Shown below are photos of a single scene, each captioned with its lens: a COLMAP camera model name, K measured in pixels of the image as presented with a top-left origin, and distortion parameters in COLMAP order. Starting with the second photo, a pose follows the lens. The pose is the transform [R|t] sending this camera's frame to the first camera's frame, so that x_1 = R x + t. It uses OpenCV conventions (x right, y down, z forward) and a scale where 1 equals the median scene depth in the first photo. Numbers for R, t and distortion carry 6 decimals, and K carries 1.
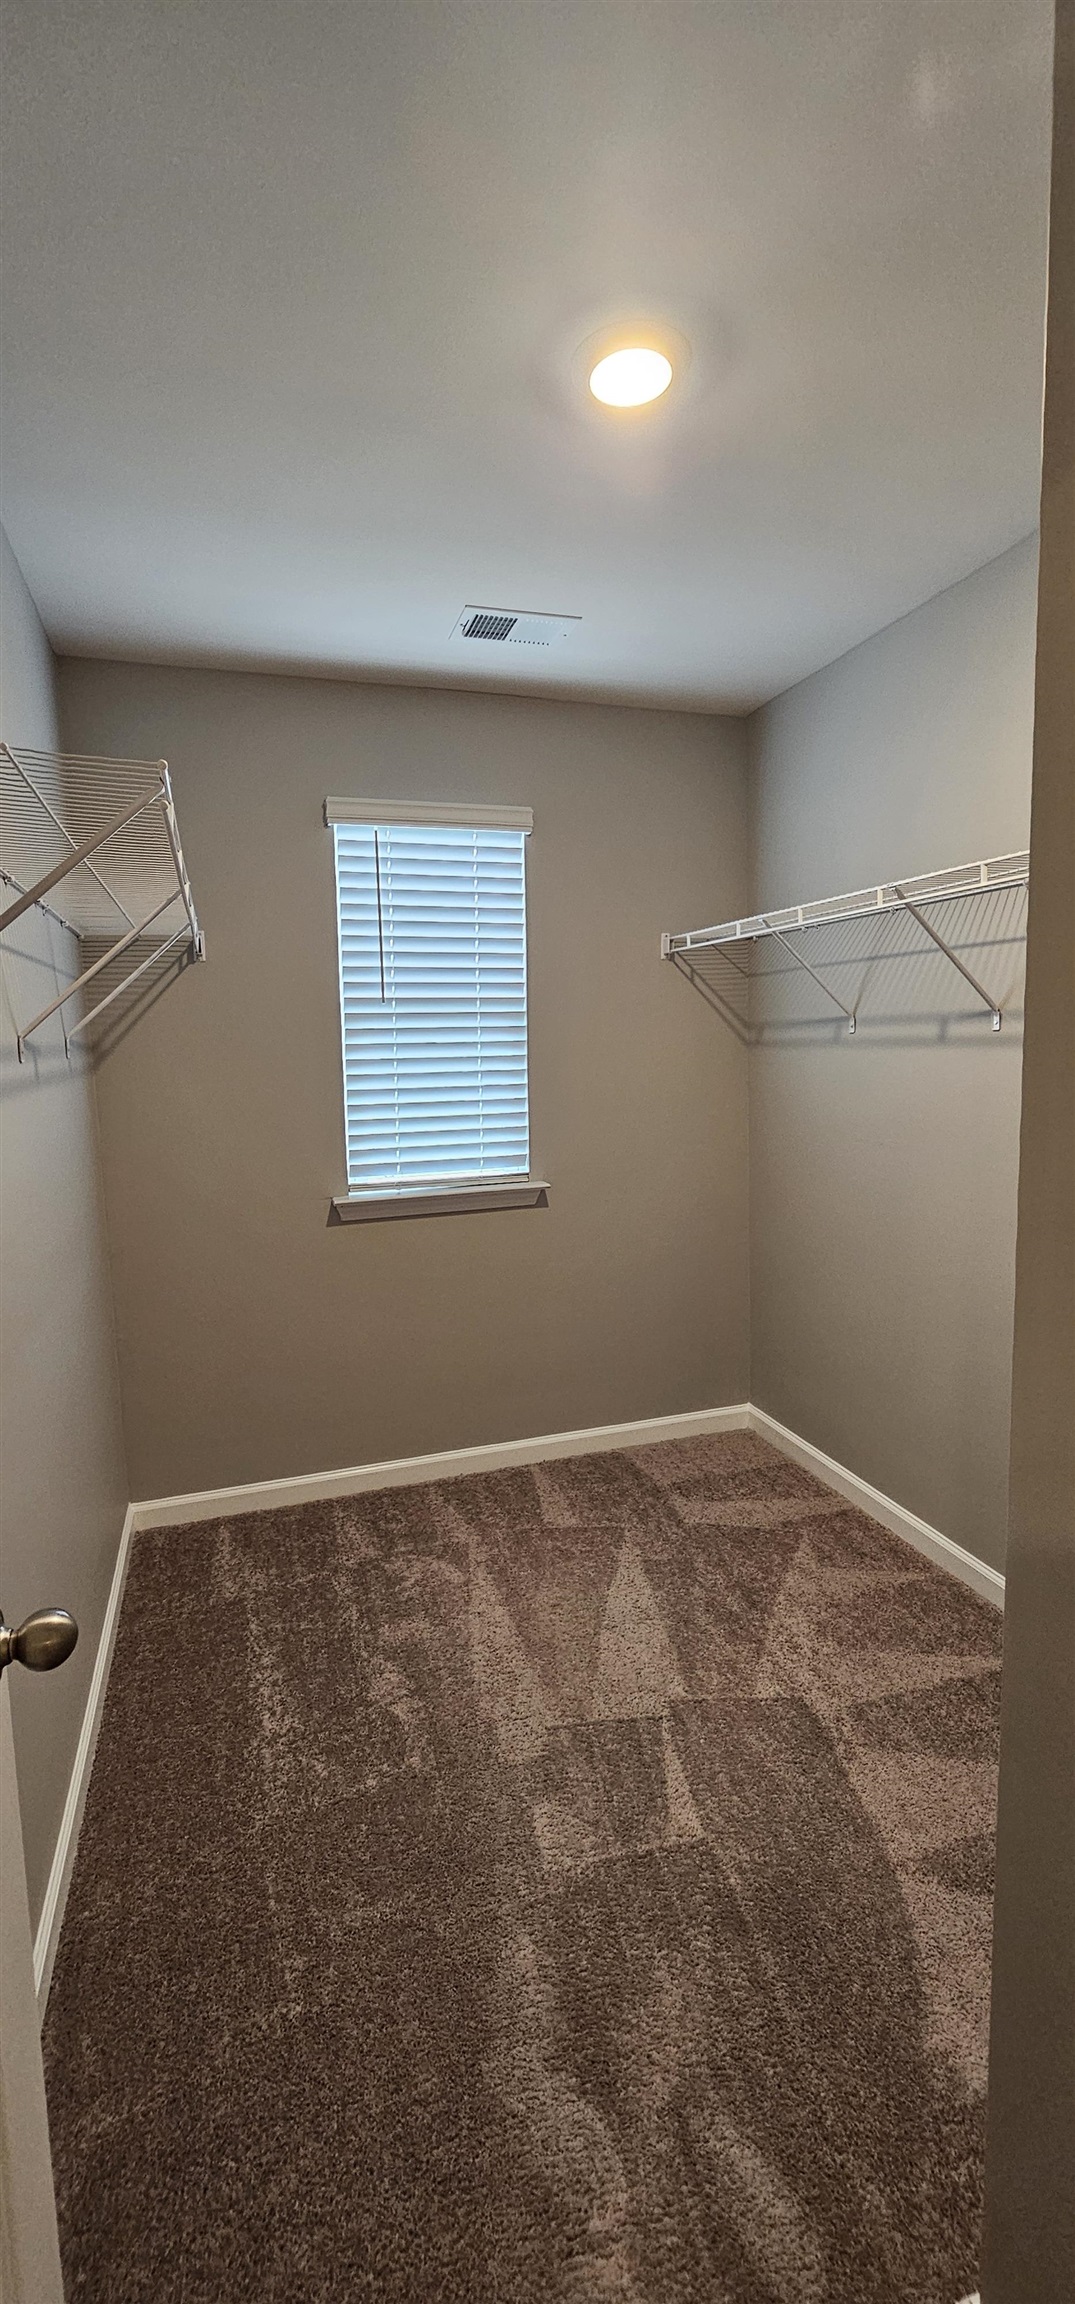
lens RADIAL K [[939.0, 0, 529.1], [0, 939.0, 1158.6], [0, 0, 1]] dist [-0.001933, 0.000258]
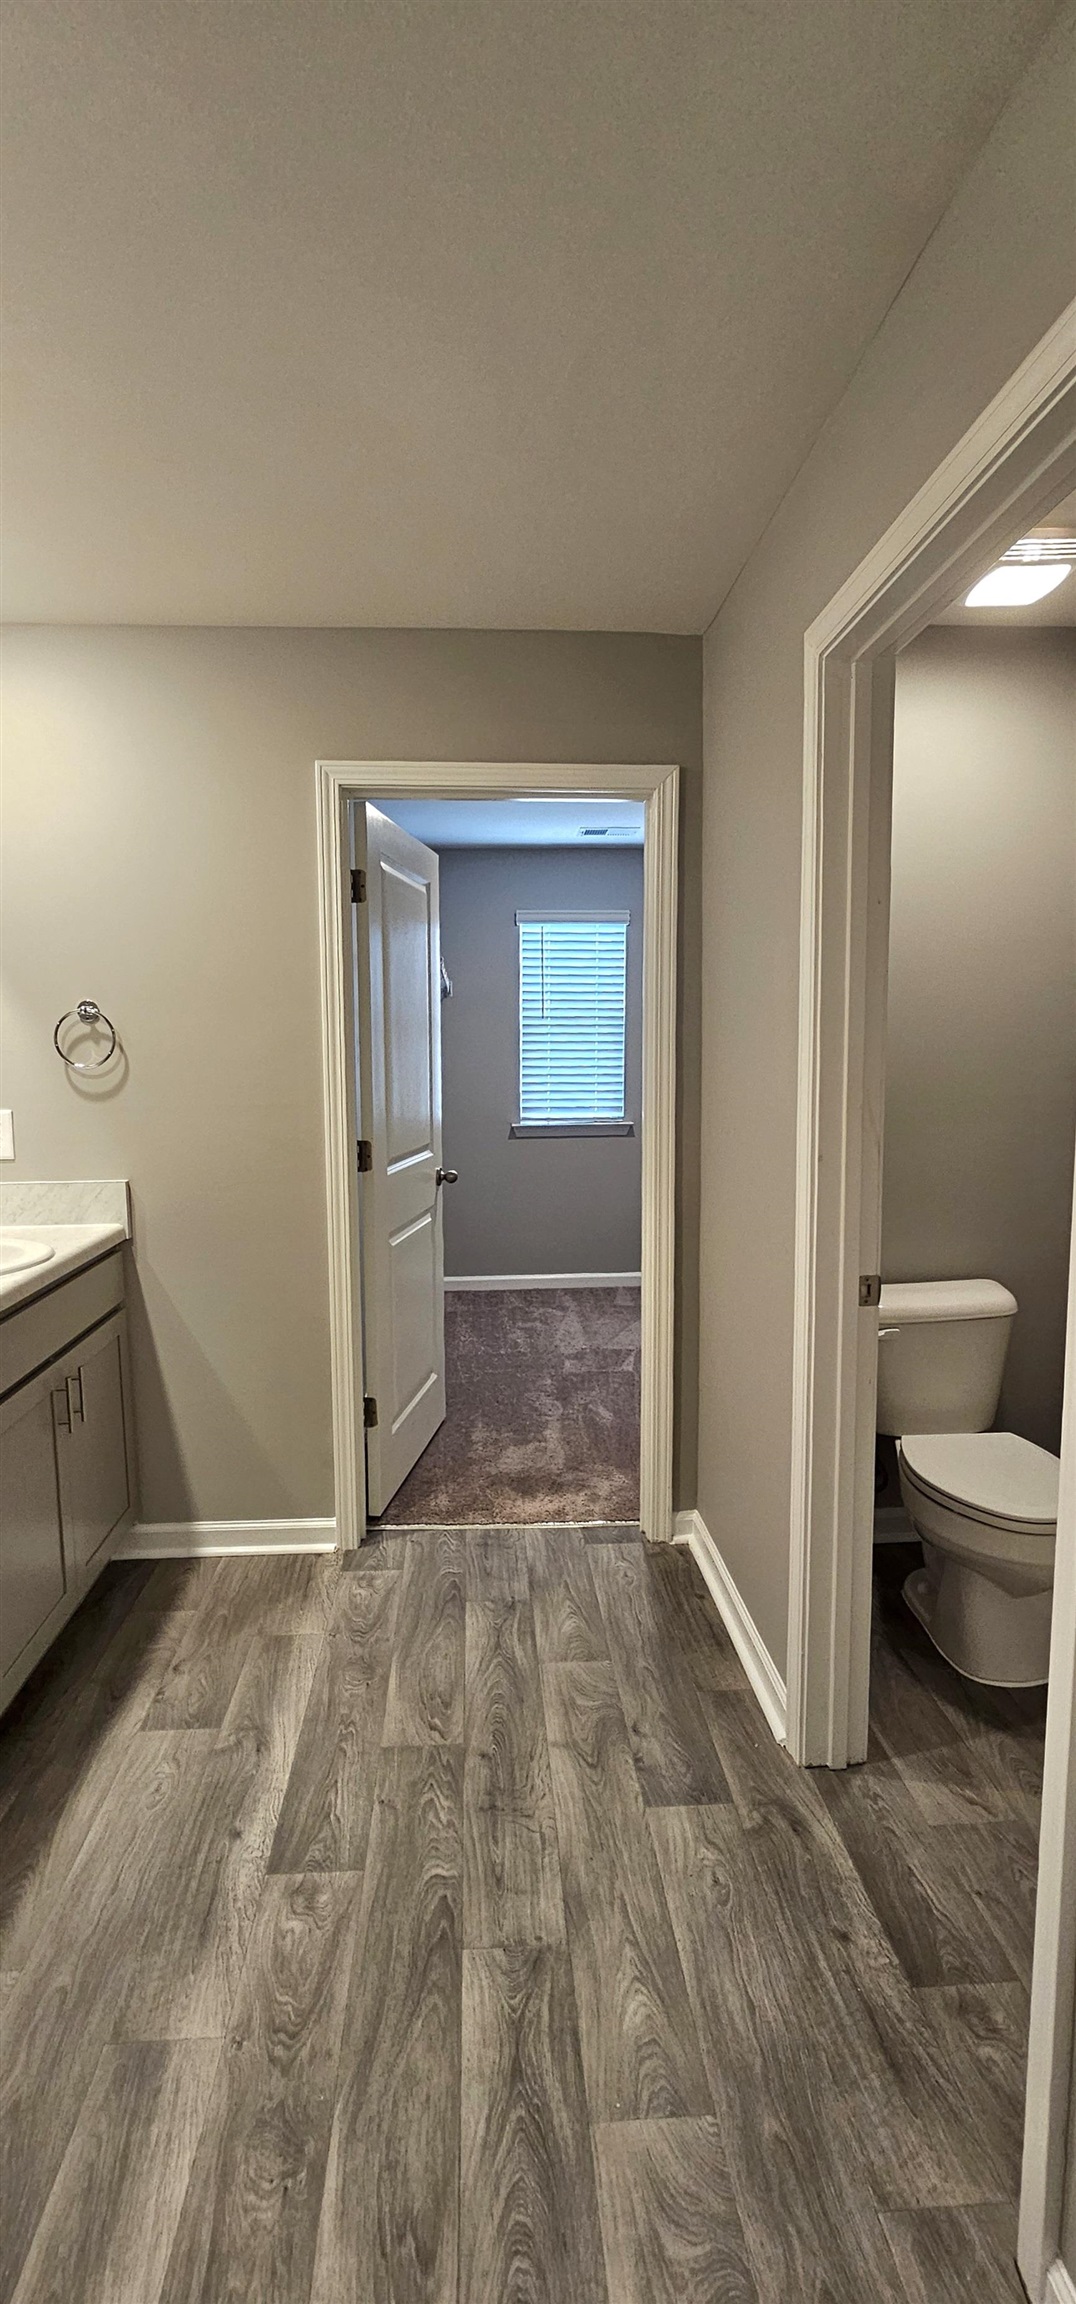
lens RADIAL K [[1021.4, 0, 524.8], [0, 1021.4, 1155.9], [0, 0, 1]] dist [0.000144, 0.000568]
pose [[0.967198, 0.041774, -0.250564, 0.332788], [-0.044311, 0.999008, -0.004492, 0.117007], [0.250128, 0.015448, 0.968089, -0.969165]]
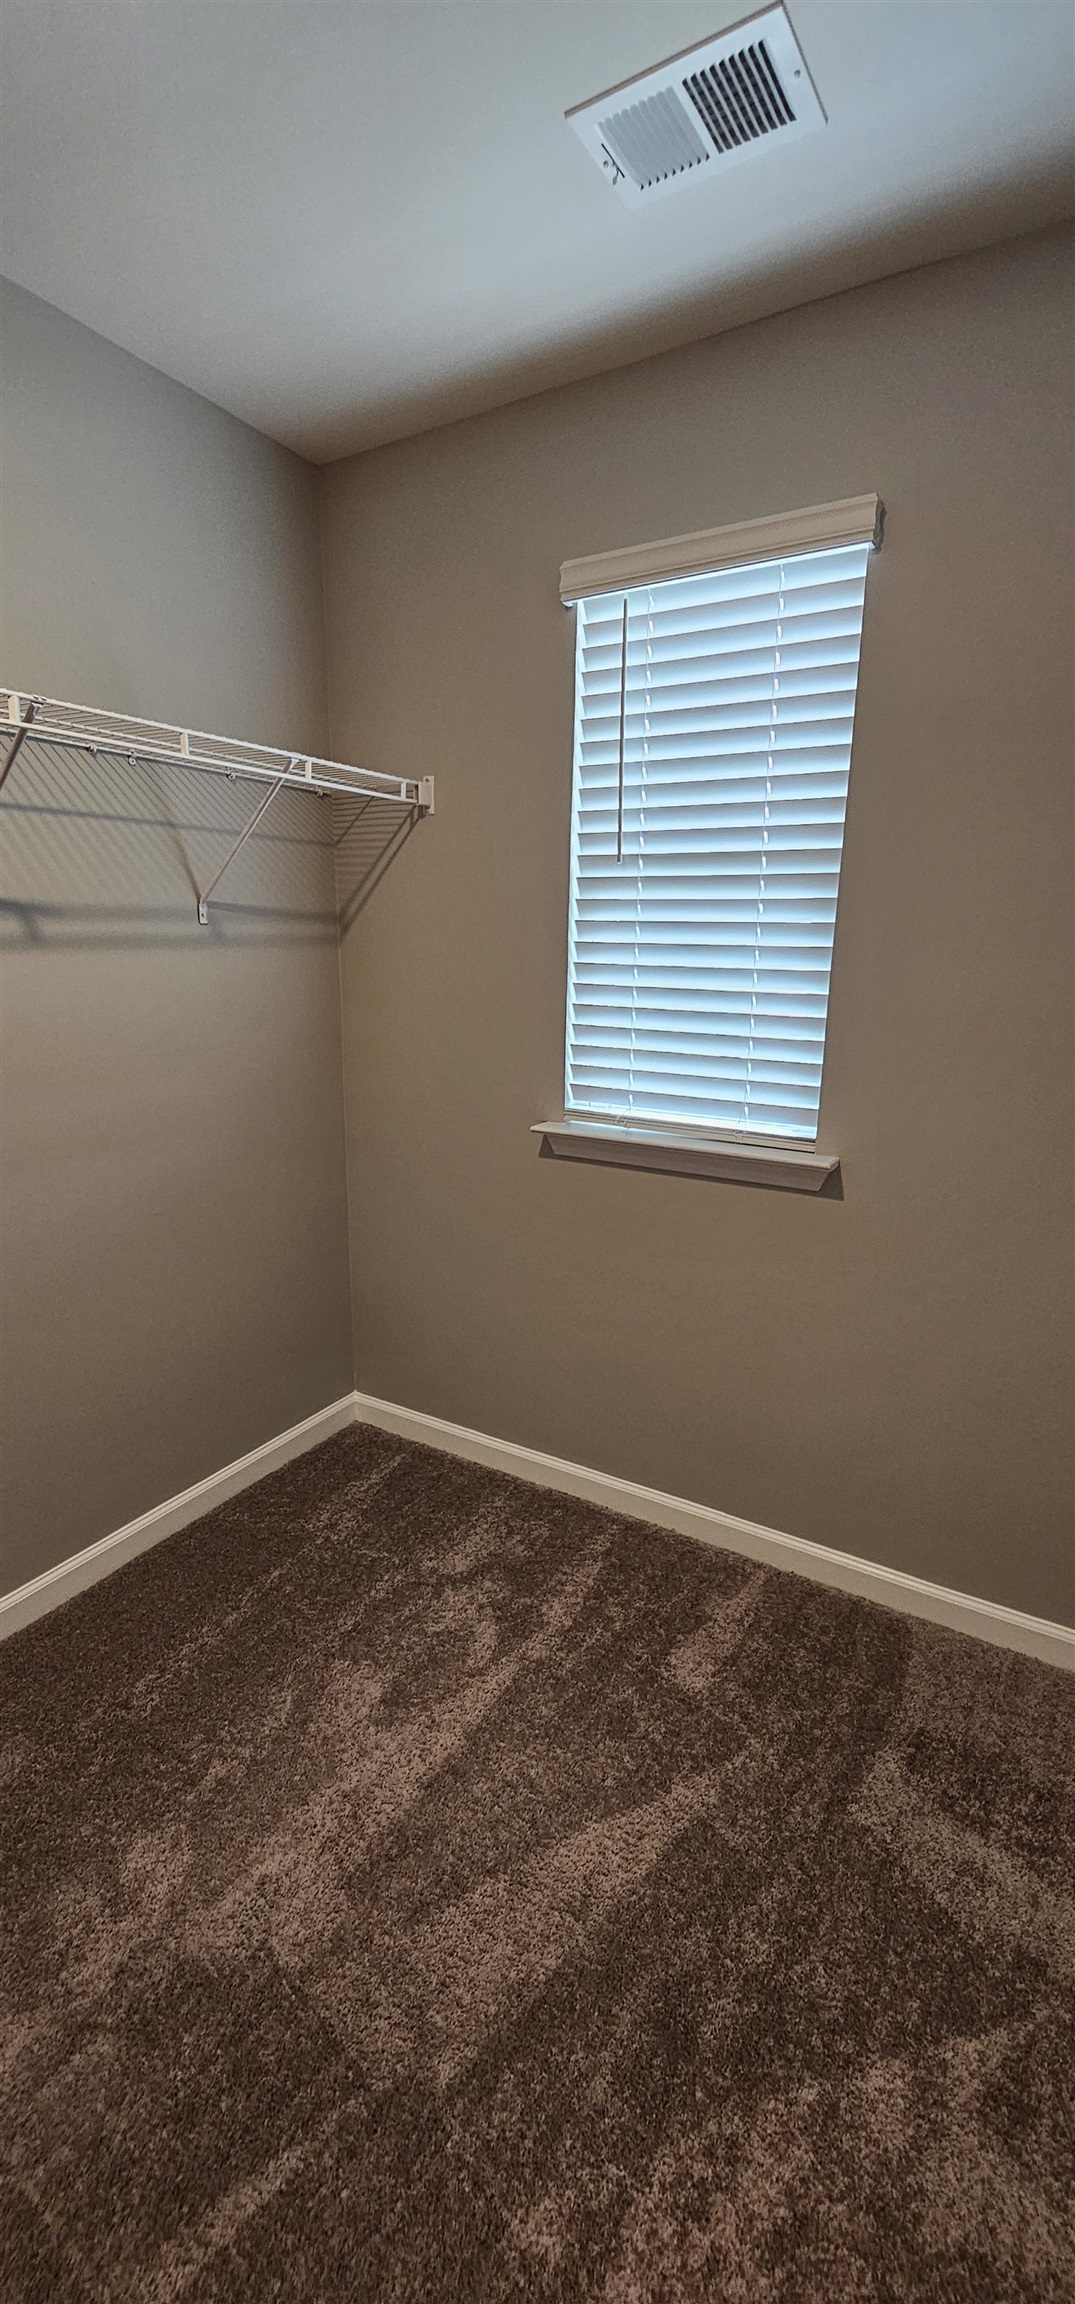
lens RADIAL K [[947.4, 0, 528.0], [0, 947.4, 1147.2], [0, 0, 1]] dist [0.001642, -0.000041]
pose [[0.652898, 0.199642, -0.730663, 0.370461], [-0.120142, 0.979723, 0.160339, -0.063848], [0.747857, -0.016901, 0.663644, 0.486715]]
